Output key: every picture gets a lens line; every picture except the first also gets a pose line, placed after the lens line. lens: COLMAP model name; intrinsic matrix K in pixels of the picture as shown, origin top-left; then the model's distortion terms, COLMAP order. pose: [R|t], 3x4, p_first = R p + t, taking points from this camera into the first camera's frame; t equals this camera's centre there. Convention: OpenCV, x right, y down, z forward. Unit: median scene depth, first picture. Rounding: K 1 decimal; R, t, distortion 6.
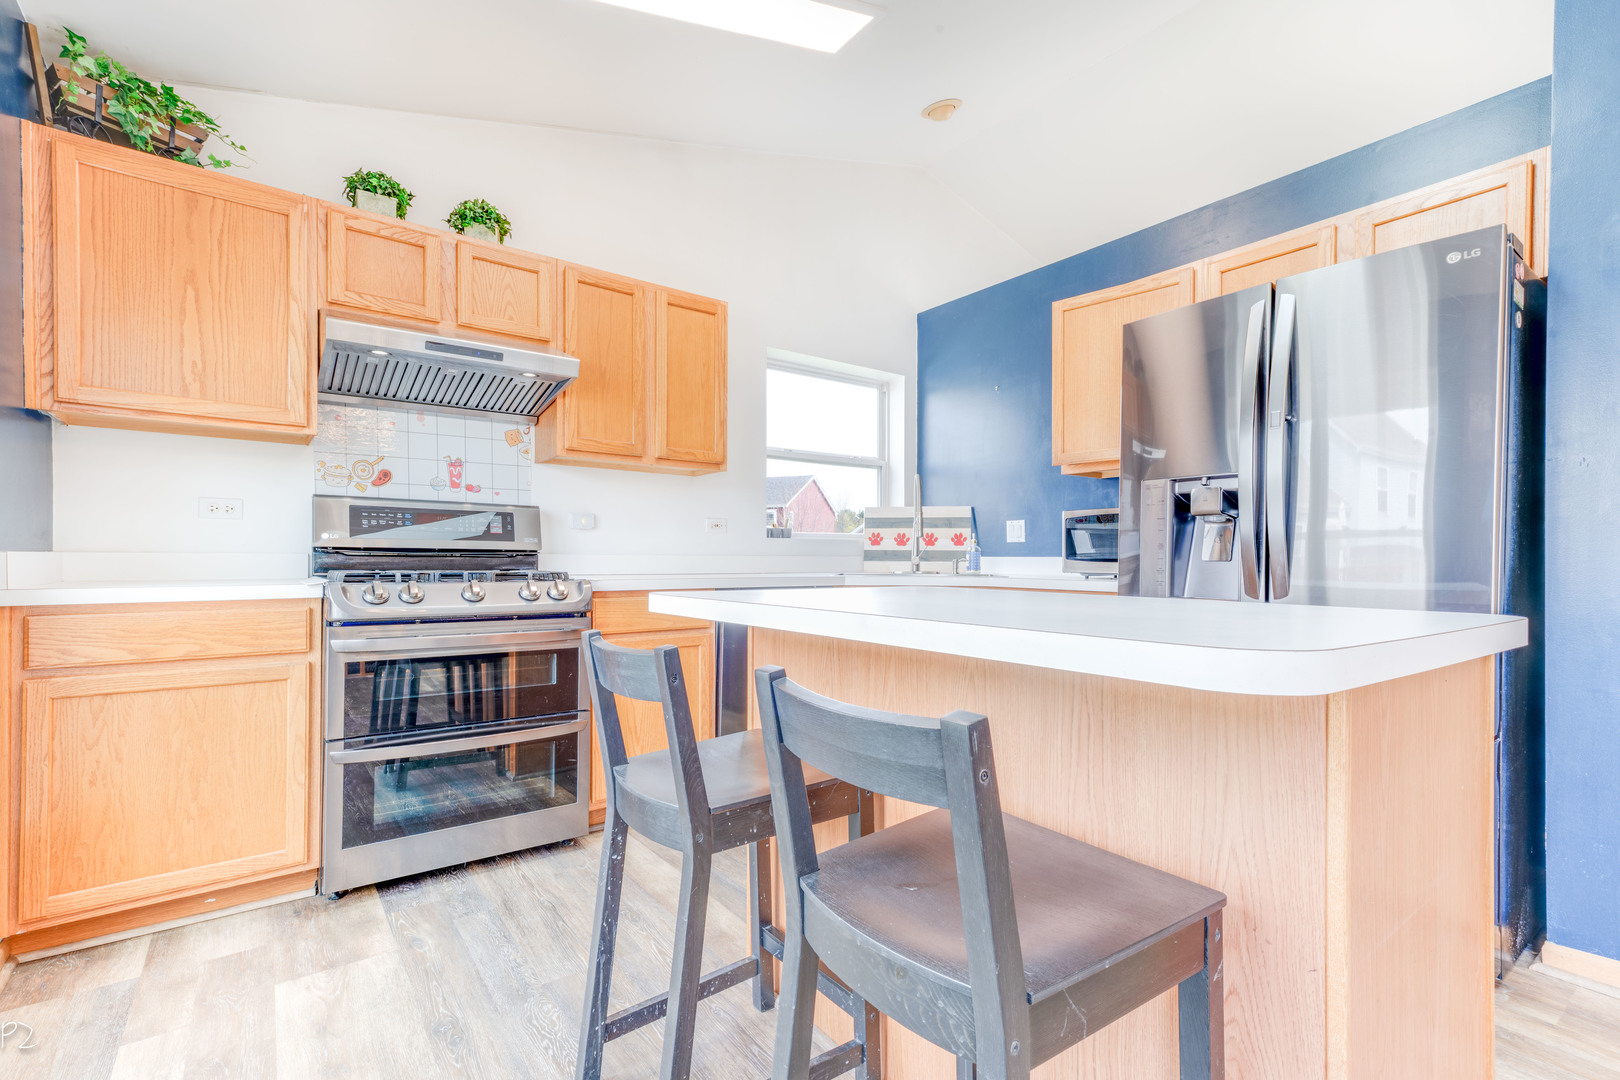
lens RADIAL K [[742.5, 0, 810.4], [0, 742.5, 570.1], [0, 0, 1]] dist [0.012179, 0.000555]
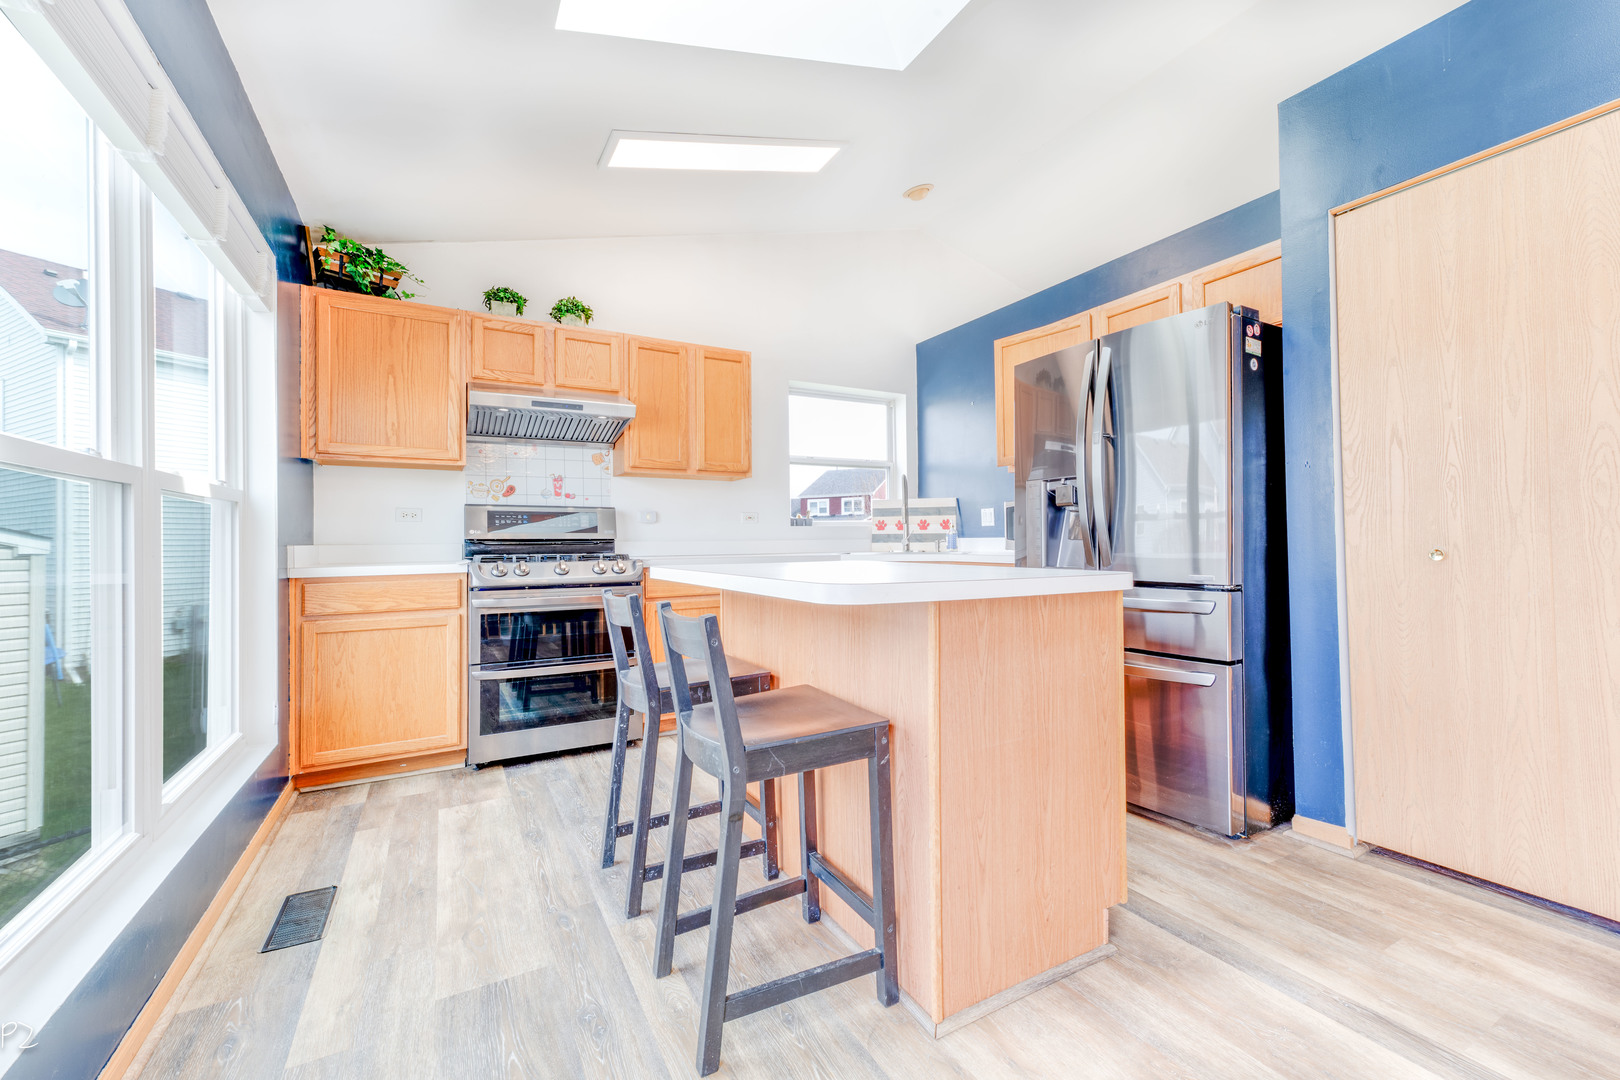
lens RADIAL K [[666.3, 0, 810.0], [0, 666.3, 540.0], [0, 0, 1]] dist [0.000562, -0.000041]
pose [[0.991247, -0.015740, -0.131080, 0.208419], [0.013486, 0.999746, -0.018064, 0.003790], [0.131331, 0.016138, 0.991207, -0.247816]]
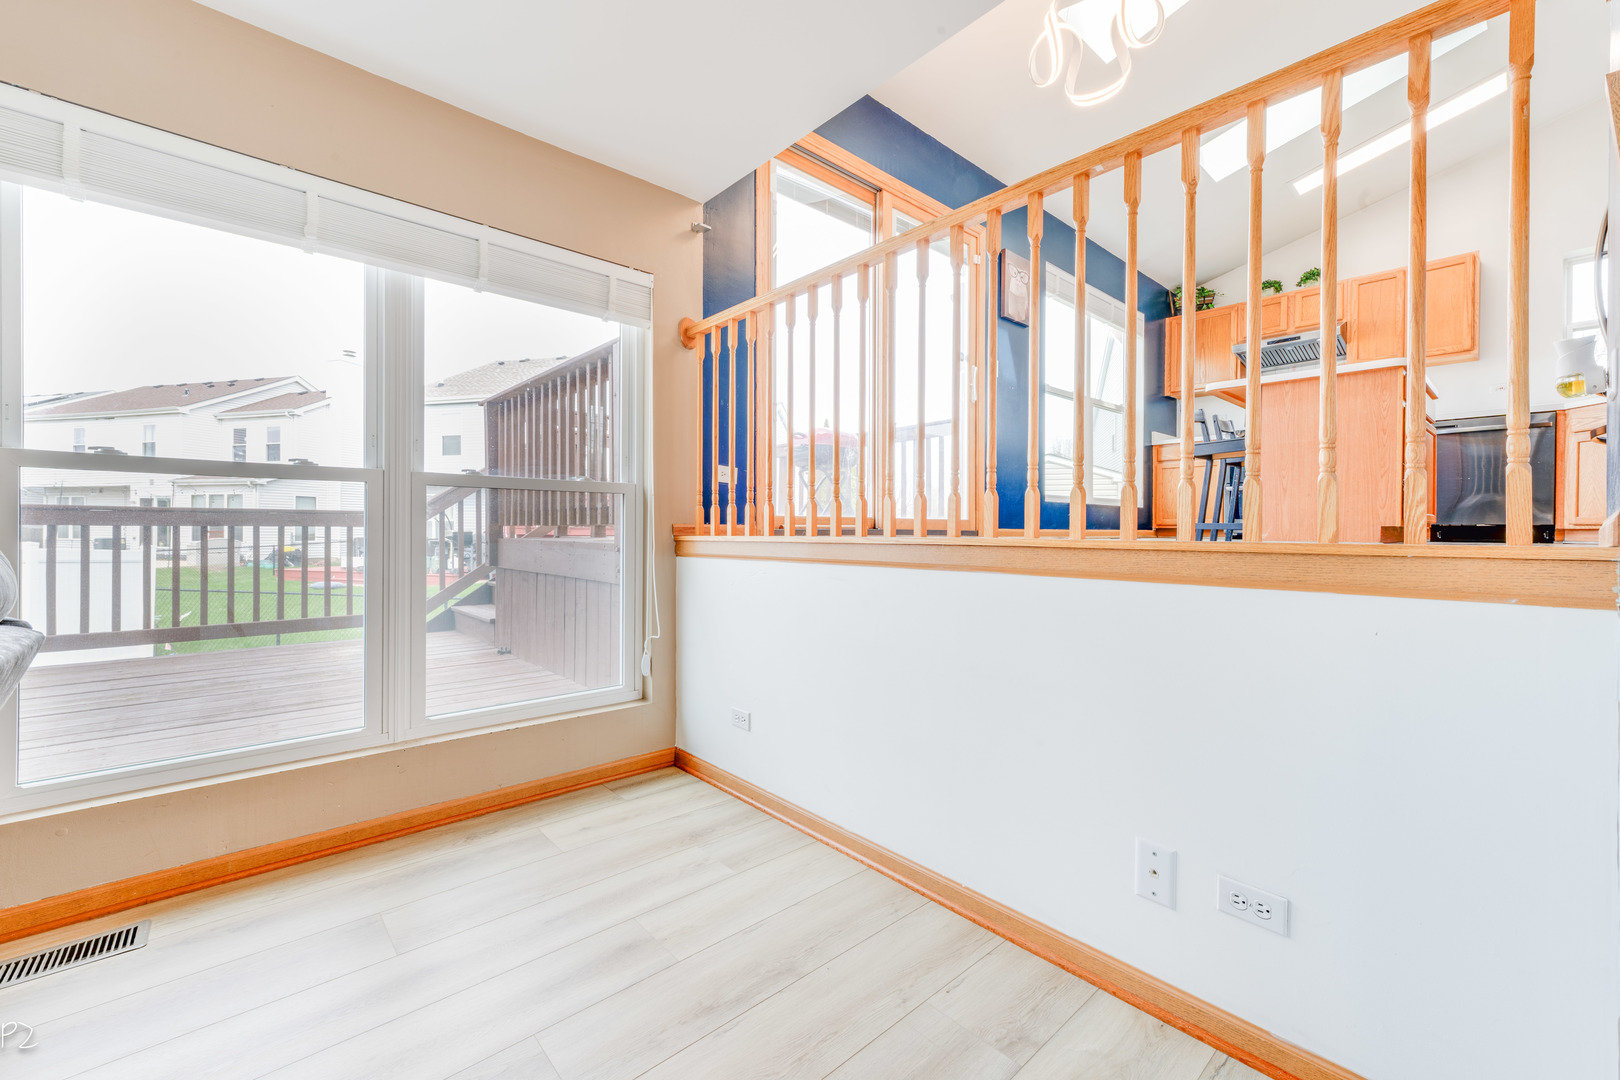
lens RADIAL K [[679.8, 0, 813.1], [0, 679.8, 531.7], [0, 0, 1]] dist [0.023416, -0.000029]
pose [[0.110861, -0.006810, -0.993813, 1.771513], [-0.012894, 0.999883, -0.008290, 0.420767], [0.993752, 0.013733, 0.110761, -0.908364]]
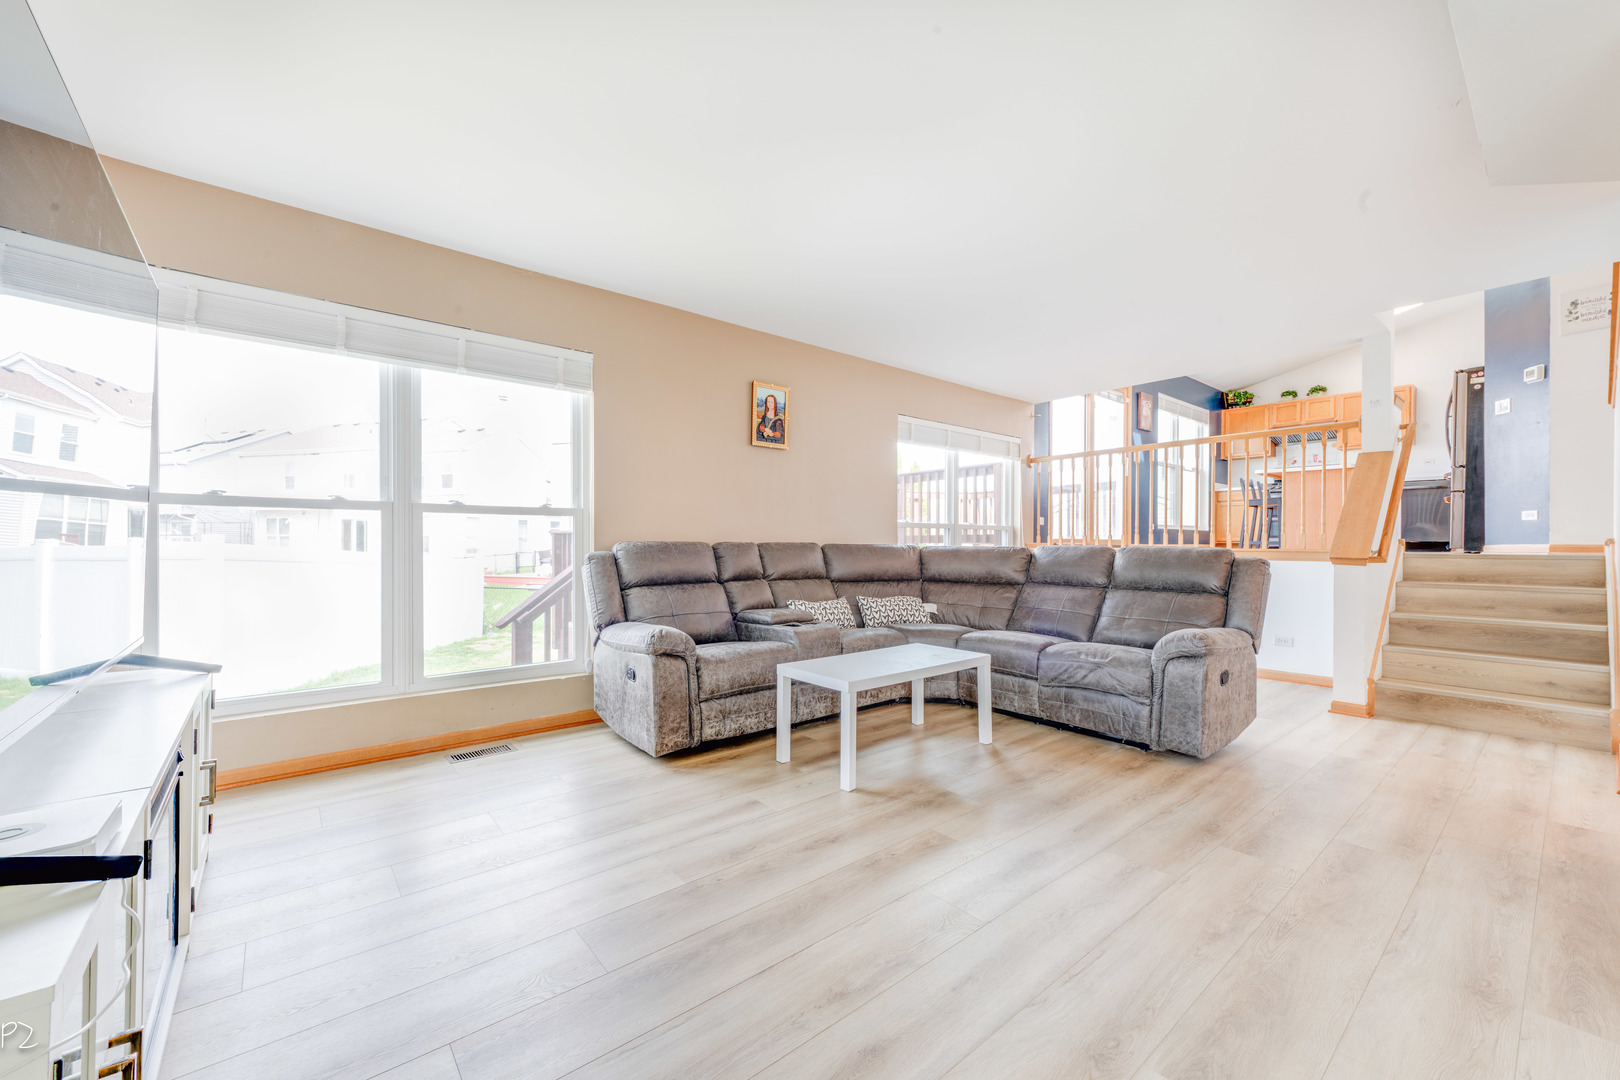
lens RADIAL K [[640.8, 0, 810.0], [0, 640.8, 540.0], [0, 0, 1]] dist [0.006243, 0.000045]
pose [[0.054545, -0.011684, -0.998443, 3.141771], [-0.014319, 0.999820, -0.012482, 0.433561], [0.998409, 0.014977, 0.054368, -2.047765]]
